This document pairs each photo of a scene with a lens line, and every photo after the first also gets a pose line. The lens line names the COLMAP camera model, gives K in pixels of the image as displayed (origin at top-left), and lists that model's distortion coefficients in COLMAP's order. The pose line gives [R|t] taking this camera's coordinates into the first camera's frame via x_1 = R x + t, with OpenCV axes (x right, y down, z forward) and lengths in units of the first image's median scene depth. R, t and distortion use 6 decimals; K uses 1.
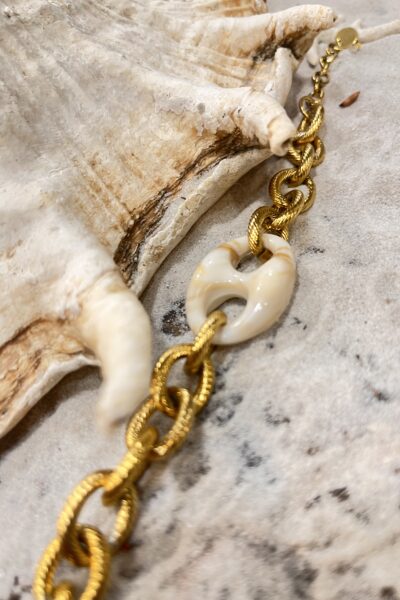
lens RADIAL K [[484.3, 0, 202.0], [0, 484.3, 299.3], [0, 0, 1]] dist [0.015828, -0.077455]
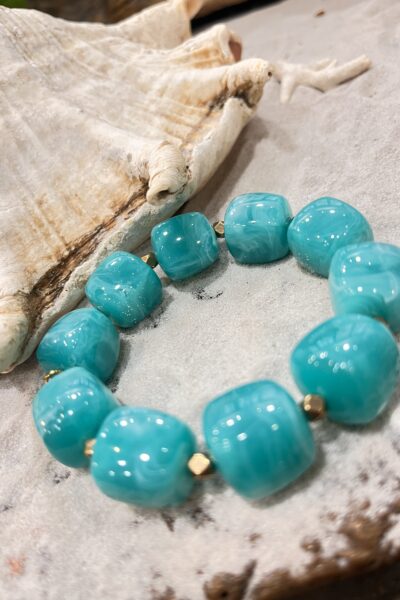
lens RADIAL K [[484.3, 0, 197.8], [0, 484.3, 300.7], [0, 0, 1]] dist [0.015828, -0.077455]
pose [[0.979033, 0.067730, -0.192110, 0.385507], [-0.072928, 0.997135, -0.020107, -0.041764], [0.190198, 0.033695, 0.981167, -0.086030]]
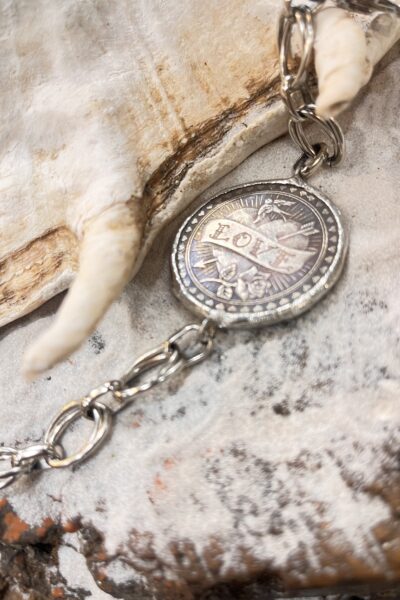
lens RADIAL K [[484.3, 0, 209.3], [0, 484.3, 295.4], [0, 0, 1]] dist [0.015828, -0.077455]
pose [[0.927961, 0.297210, -0.224845, 0.199211], [-0.222715, 0.925994, 0.304850, -0.172163], [0.298809, -0.232812, 0.925479, 0.051858]]
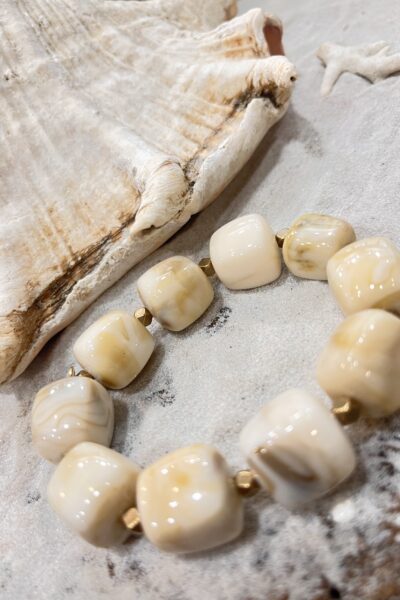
lens RADIAL K [[484.3, 0, 197.1], [0, 484.3, 298.8], [0, 0, 1]] dist [0.015828, -0.077455]
pose [[0.927757, 0.168490, -0.332982, 0.533882], [-0.136491, 0.983655, 0.117440, -0.245568], [0.347327, -0.063507, 0.935591, -0.019697]]
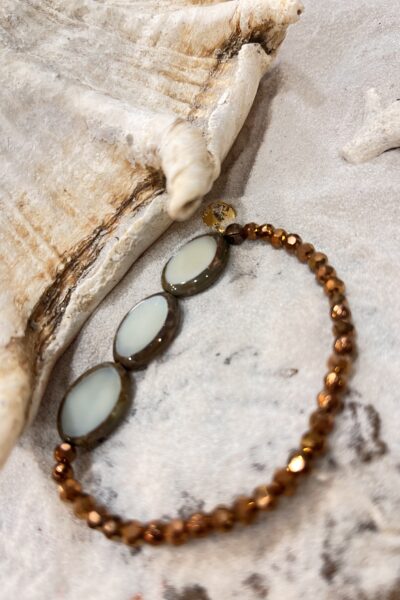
lens RADIAL K [[484.3, 0, 195.6], [0, 484.3, 299.3], [0, 0, 1]] dist [0.015828, -0.077455]
pose [[0.987538, 0.012983, -0.156844, 0.251433], [0.005203, 0.993354, 0.114984, -0.195883], [0.157294, -0.114367, 0.980907, 0.103677]]
